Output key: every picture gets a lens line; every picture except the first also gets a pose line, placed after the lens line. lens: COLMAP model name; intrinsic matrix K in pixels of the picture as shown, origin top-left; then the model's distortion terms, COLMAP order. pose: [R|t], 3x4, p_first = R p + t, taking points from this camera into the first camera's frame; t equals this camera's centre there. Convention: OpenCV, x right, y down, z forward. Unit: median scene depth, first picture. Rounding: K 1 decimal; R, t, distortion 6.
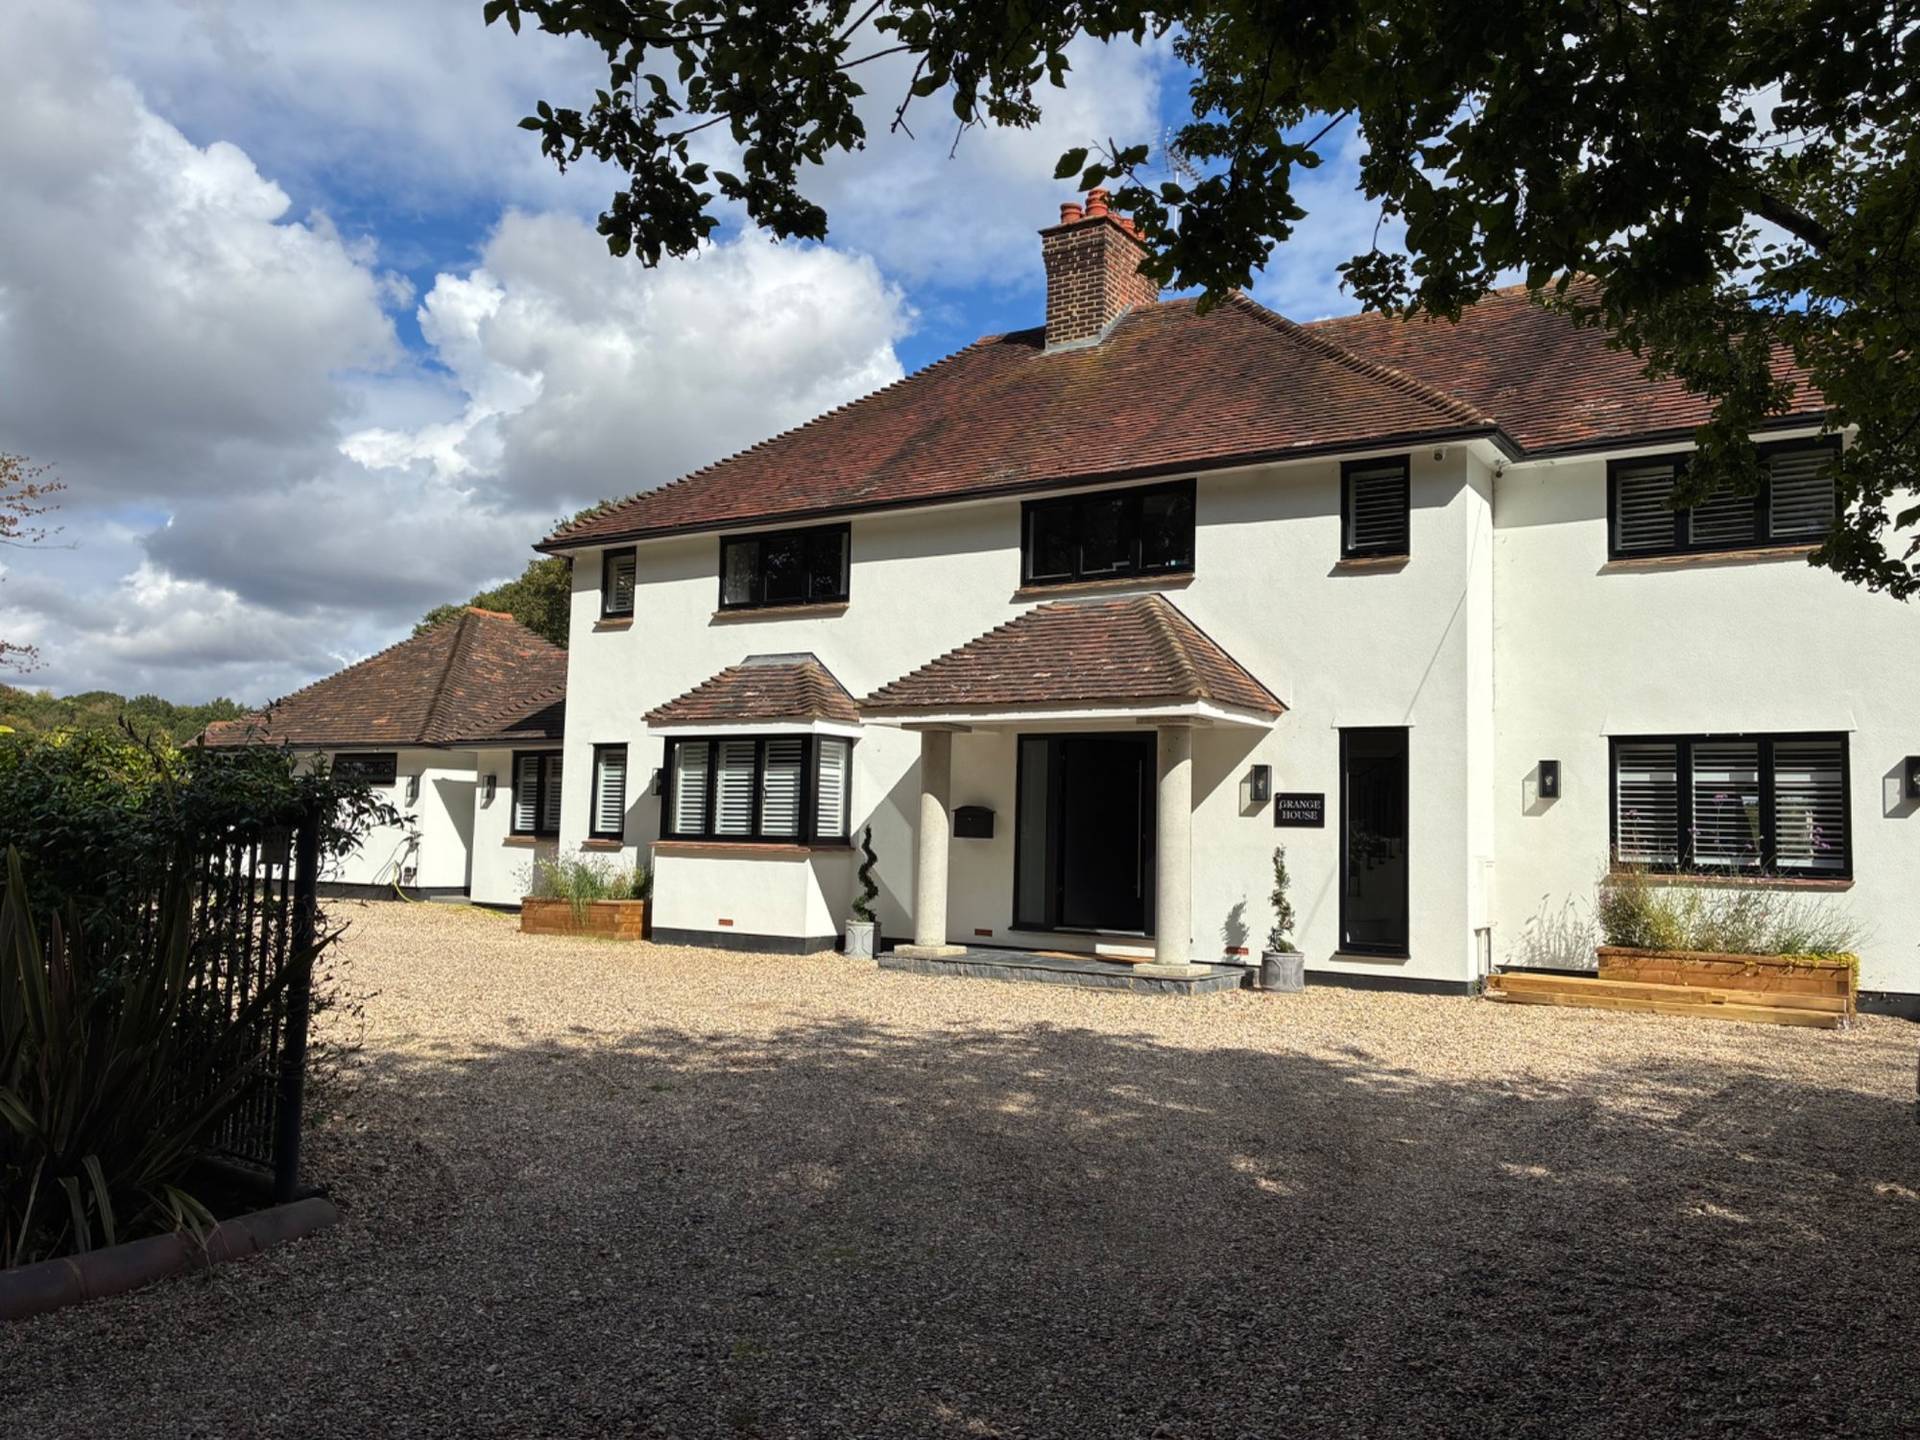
lens RADIAL K [[1448.0, 0, 969.7], [0, 1448.0, 714.3], [0, 0, 1]] dist [0.062460, -0.083322]
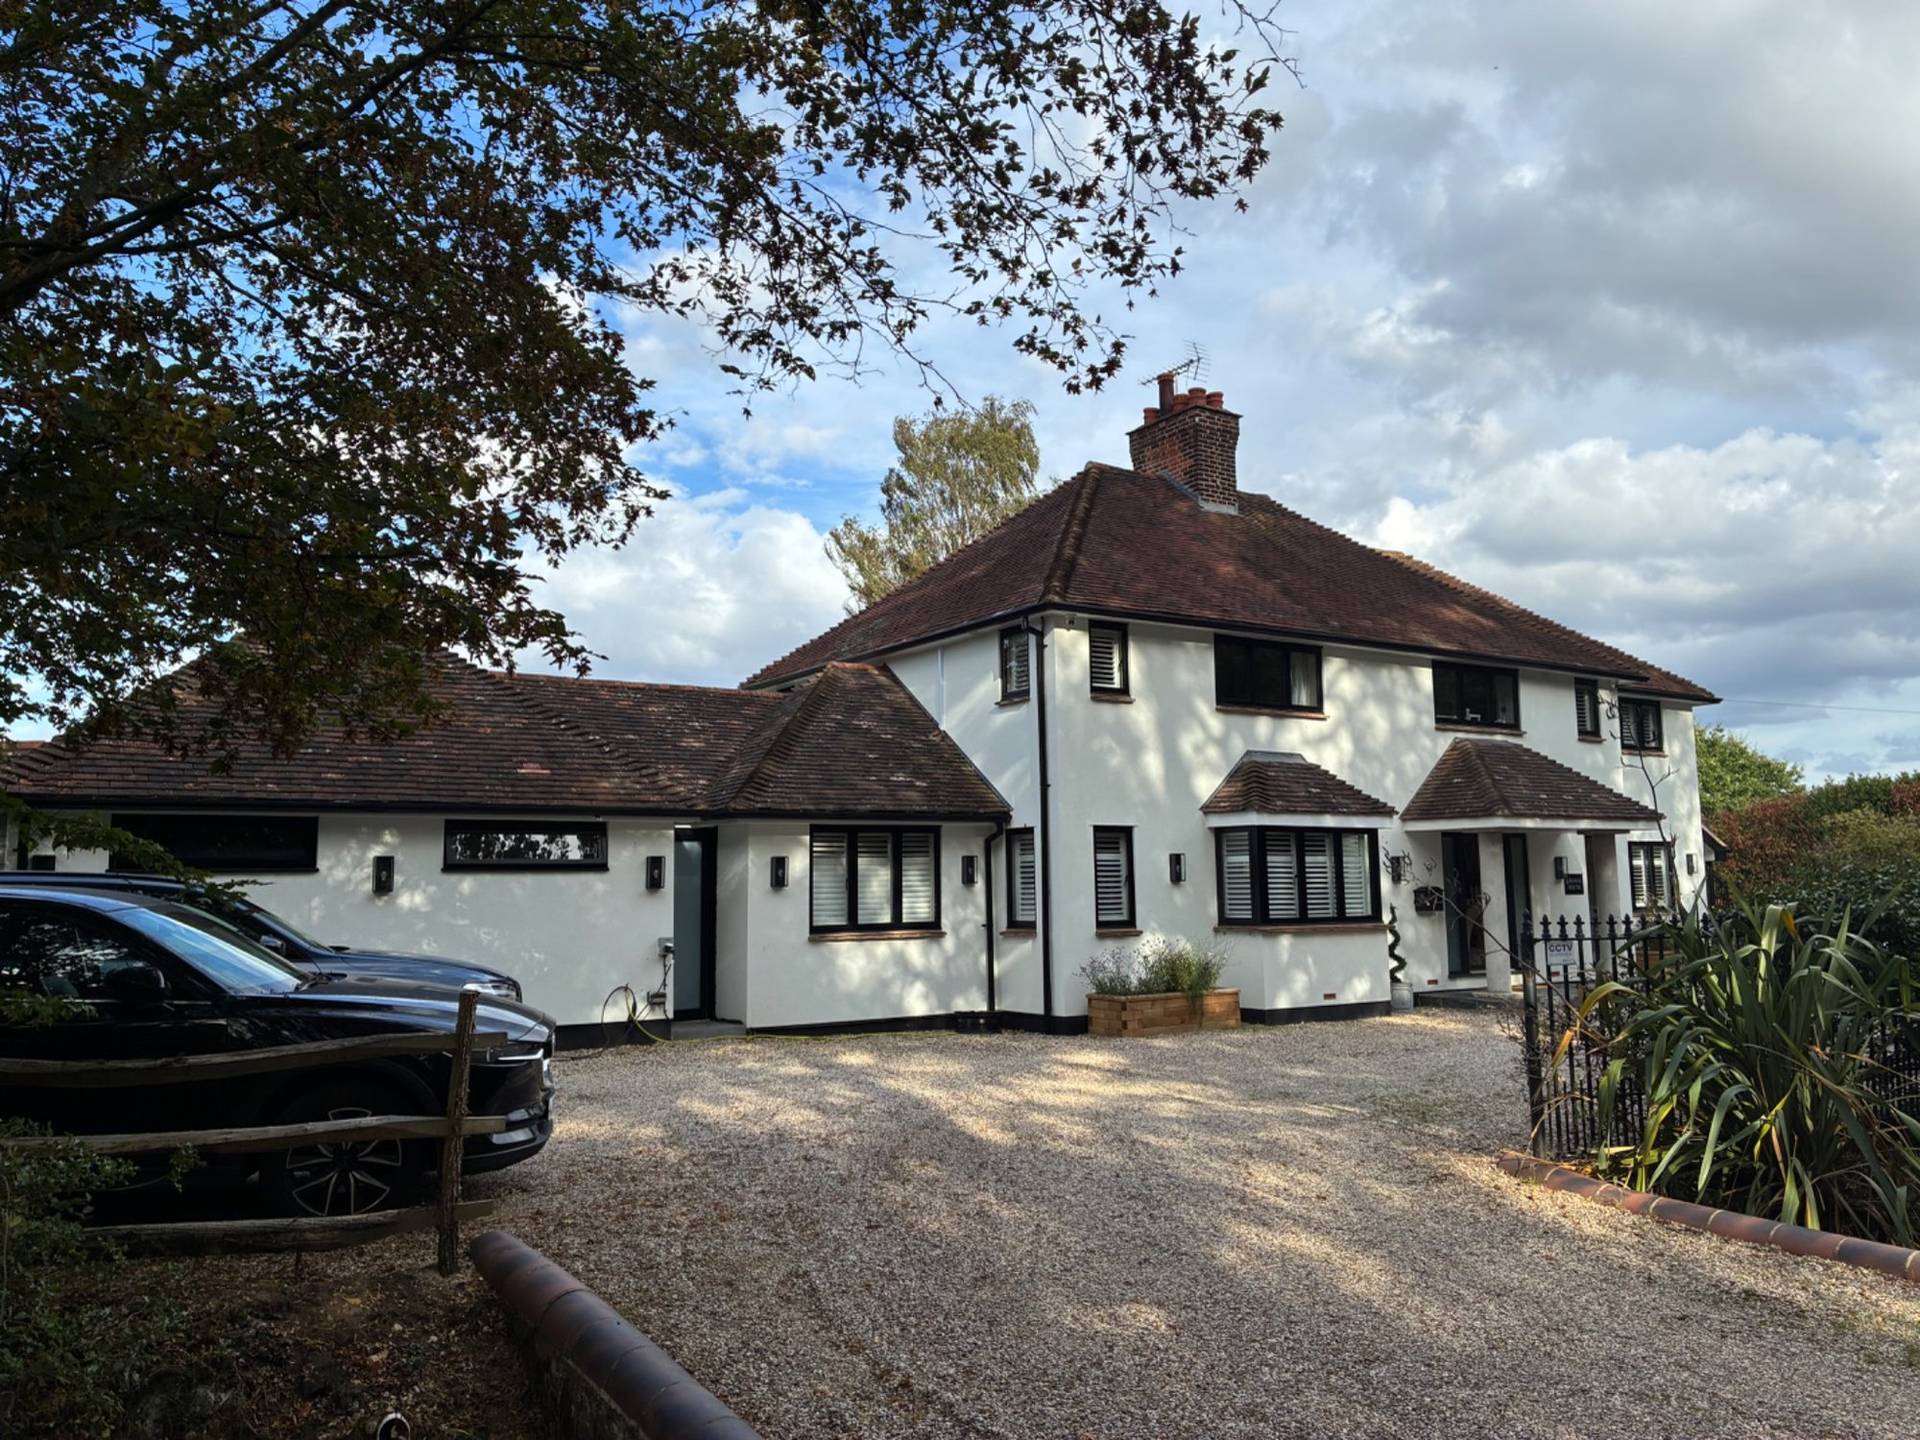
lens RADIAL K [[1448.0, 0, 969.7], [0, 1448.0, 714.3], [0, 0, 1]] dist [0.062460, -0.083322]
pose [[0.403666, 0.085131, 0.910937, -1.349706], [-0.048634, 0.996250, -0.071552, 0.021965], [-0.913613, -0.015420, 0.406292, 0.825033]]
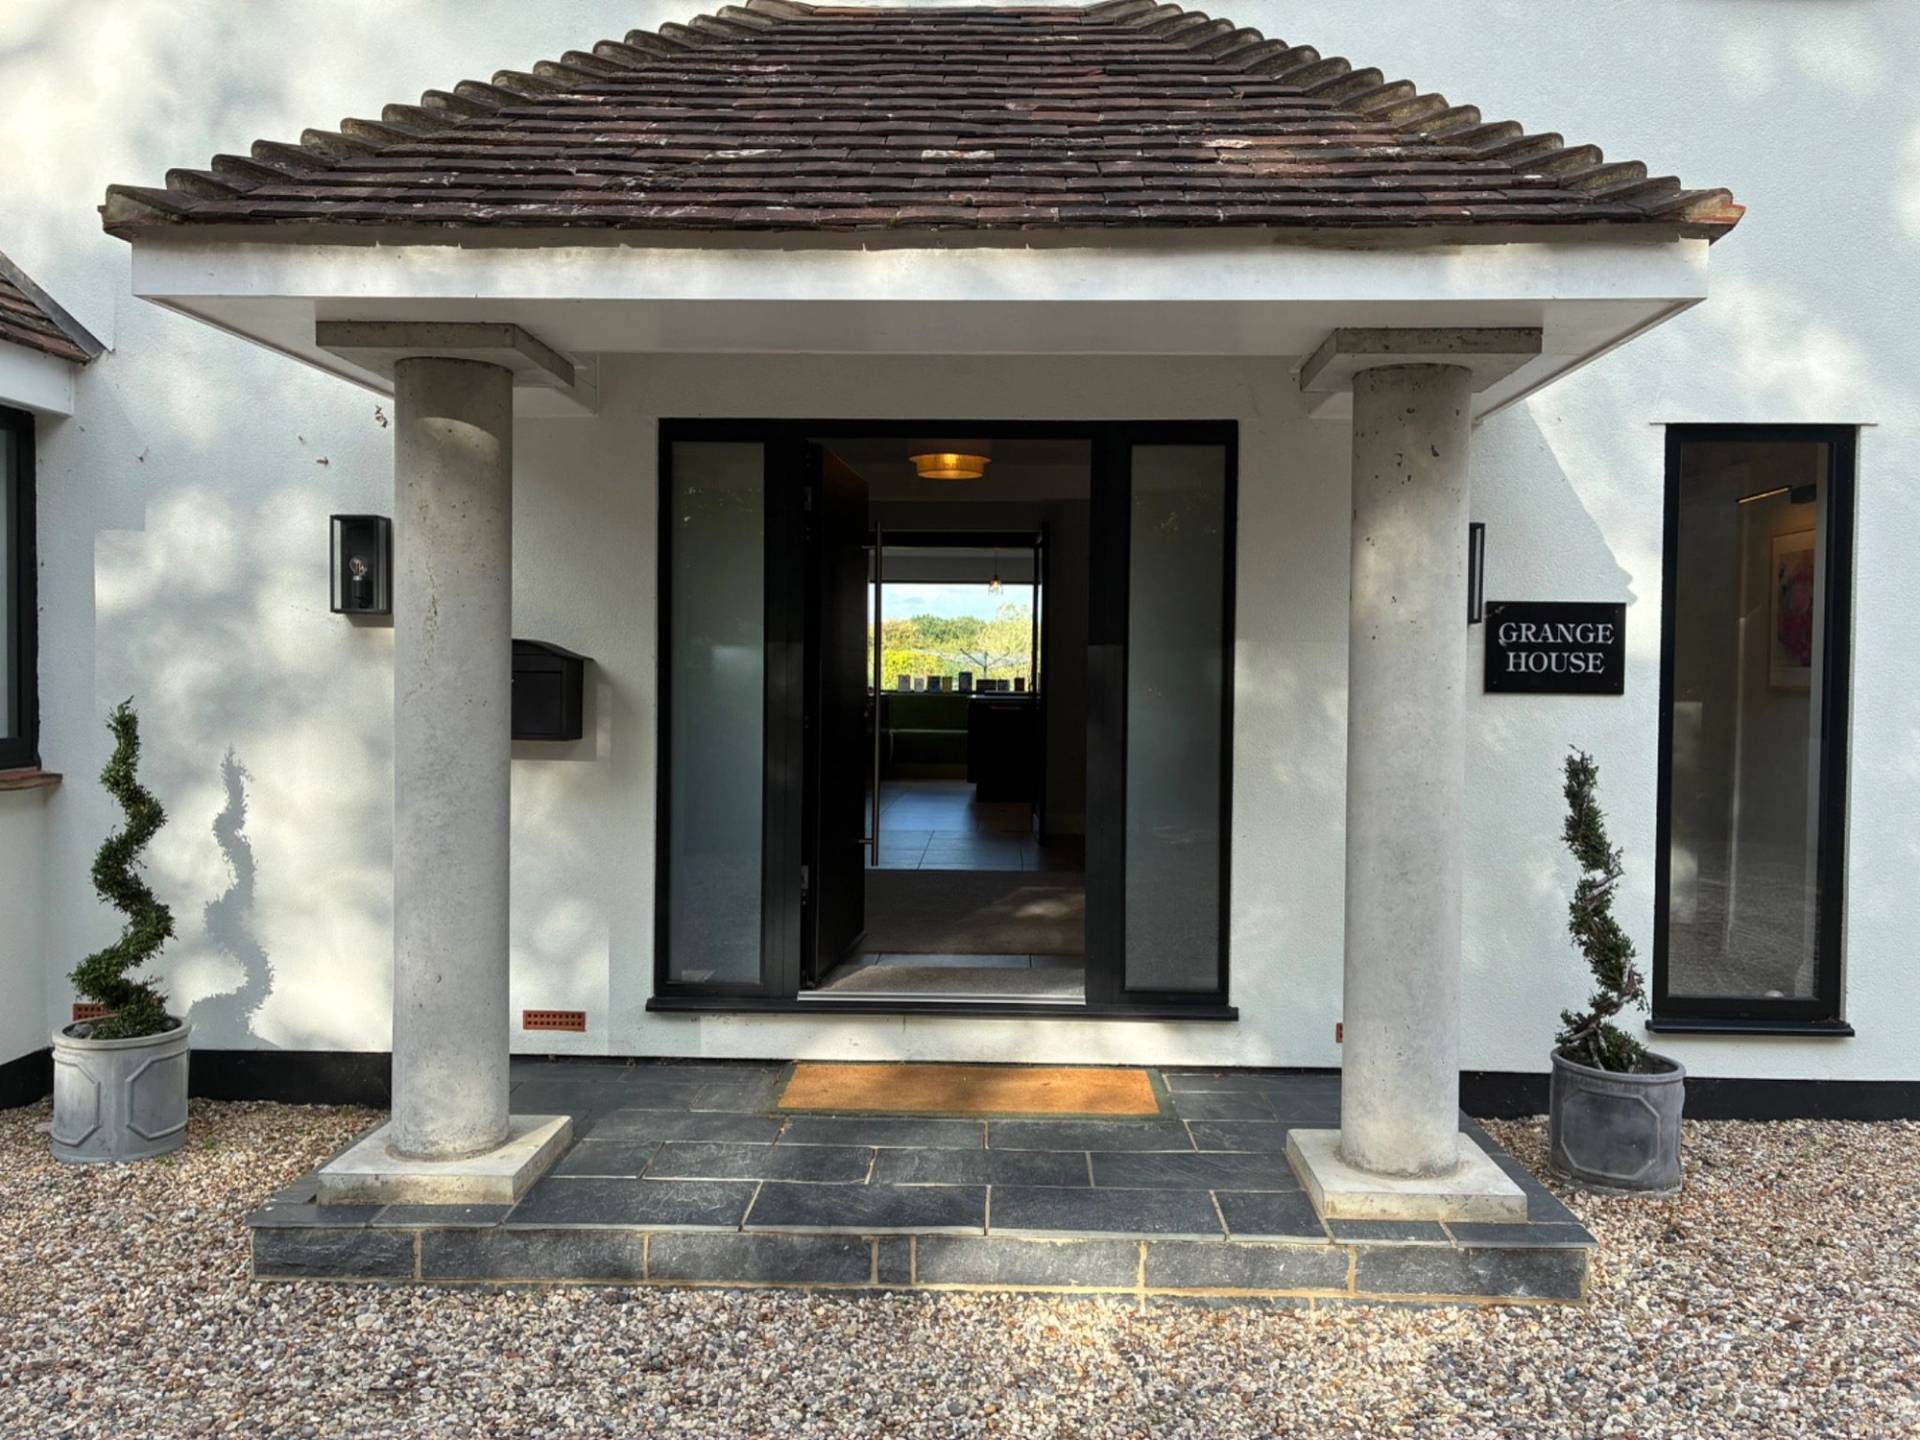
lens RADIAL K [[1448.0, 0, 969.7], [0, 1448.0, 714.3], [0, 0, 1]] dist [0.062460, -0.083322]
pose [[0.852520, -0.035021, 0.521520, -0.079362], [-0.031057, 0.992596, 0.117423, 0.037750], [-0.521771, -0.116302, 0.845121, 0.659373]]
